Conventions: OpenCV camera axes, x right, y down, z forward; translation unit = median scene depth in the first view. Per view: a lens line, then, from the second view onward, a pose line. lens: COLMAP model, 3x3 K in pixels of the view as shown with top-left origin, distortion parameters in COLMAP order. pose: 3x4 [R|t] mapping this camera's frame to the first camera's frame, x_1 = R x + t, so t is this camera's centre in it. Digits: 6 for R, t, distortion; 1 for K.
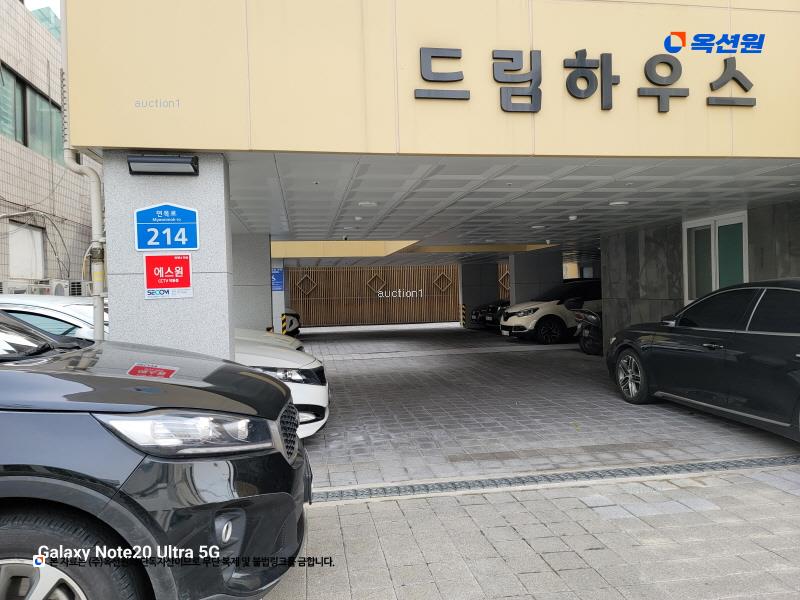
lens RADIAL K [[585.9, 0, 400.0], [0, 585.9, 300.0], [0, 0, 1]] dist [0.081124, -0.071552]
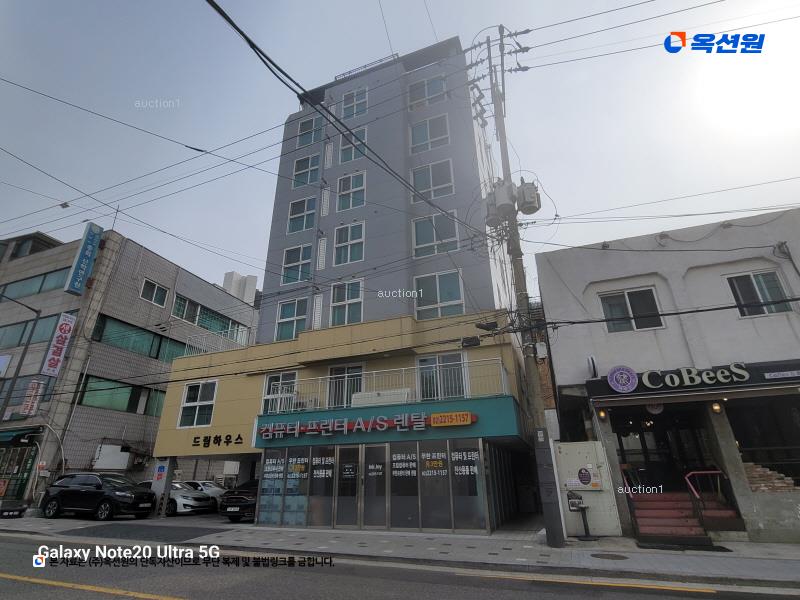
lens RADIAL K [[407.6, 0, 400.0], [0, 407.6, 300.0], [0, 0, 1]] dist [-0.001205, 0.000343]
pose [[0.860618, -0.188548, -0.473060, 3.957580], [-0.015158, 0.919038, -0.393878, -0.091608], [0.509025, 0.346149, 0.788083, -1.676787]]
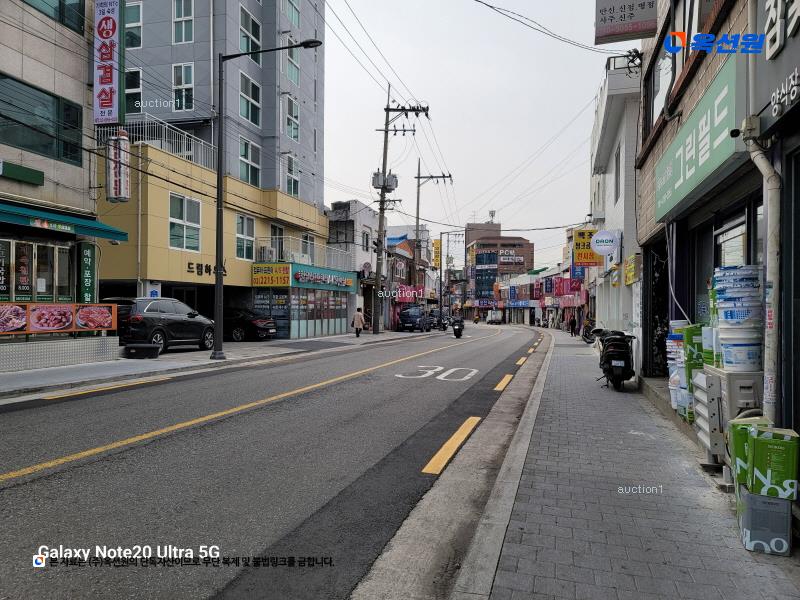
lens RADIAL K [[585.9, 0, 400.0], [0, 585.9, 300.0], [0, 0, 1]] dist [0.081124, -0.071552]
pose [[0.422267, 0.044652, 0.905371, -3.748454], [-0.026467, 0.998968, -0.036924, 0.054633], [-0.906085, -0.008370, 0.423013, -2.816821]]
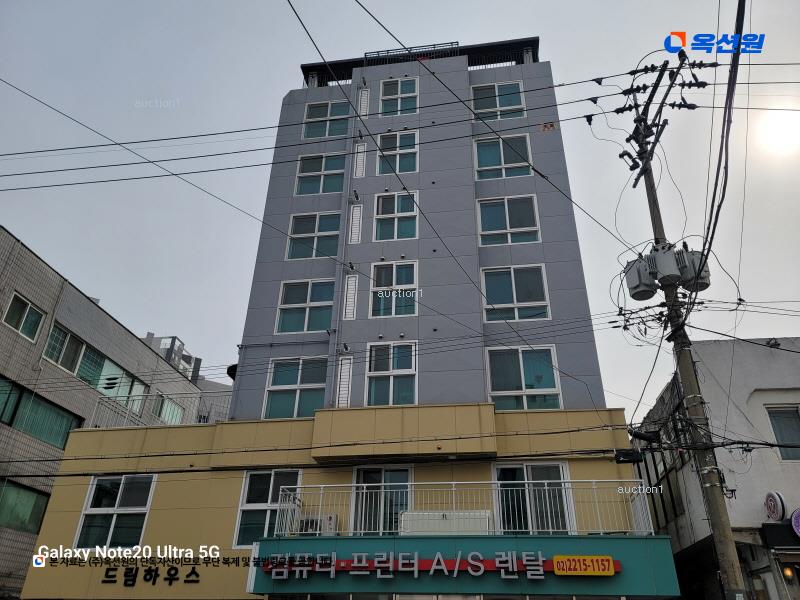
lens RADIAL K [[585.9, 0, 400.0], [0, 585.9, 300.0], [0, 0, 1]] dist [0.081124, -0.071552]
pose [[0.949638, -0.117182, -0.290615, 2.937801], [-0.045782, 0.865604, -0.498631, -0.082510], [0.309988, 0.486824, 0.816645, -2.229914]]
